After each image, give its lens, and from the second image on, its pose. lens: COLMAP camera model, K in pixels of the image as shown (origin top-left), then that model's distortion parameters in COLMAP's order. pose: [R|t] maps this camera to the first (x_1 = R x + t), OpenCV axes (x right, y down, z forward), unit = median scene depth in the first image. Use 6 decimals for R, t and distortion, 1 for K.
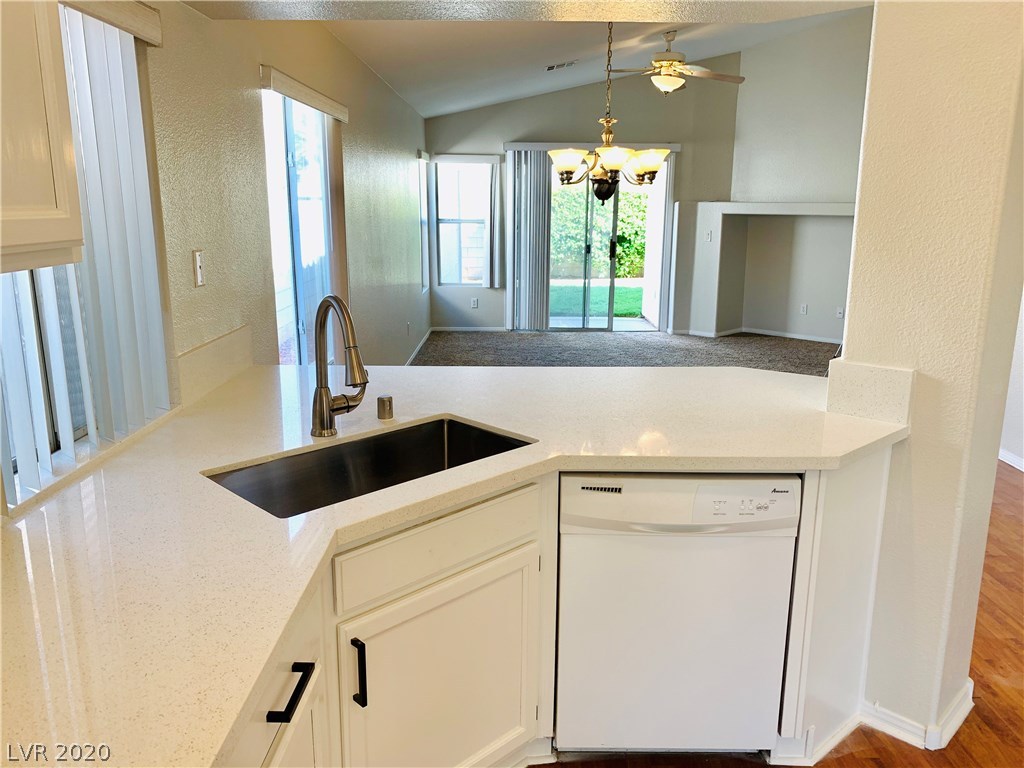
lens RADIAL K [[788.9, 0, 510.2], [0, 788.9, 380.7], [0, 0, 1]] dist [0.064312, -0.027833]
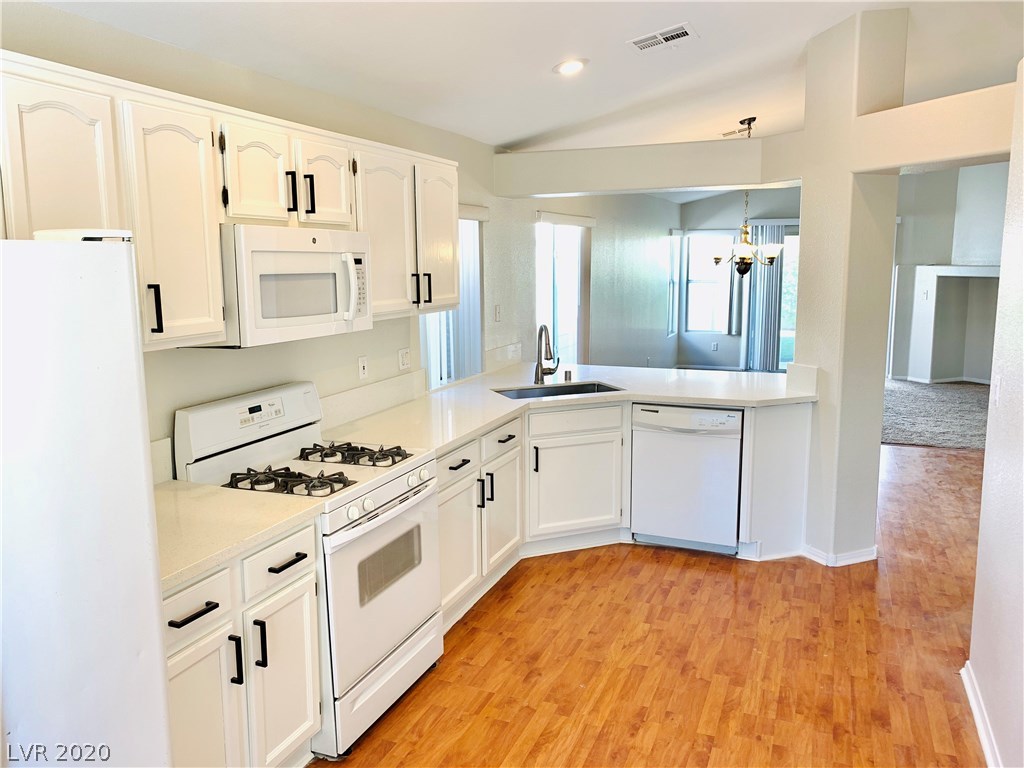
lens RADIAL K [[788.9, 0, 512.5], [0, 788.9, 375.0], [0, 0, 1]] dist [0.064312, -0.027833]
pose [[0.928321, 0.044979, -0.369049, 0.132276], [-0.071500, 0.995724, -0.058496, 0.044487], [0.364839, 0.080690, 0.927567, -0.286632]]
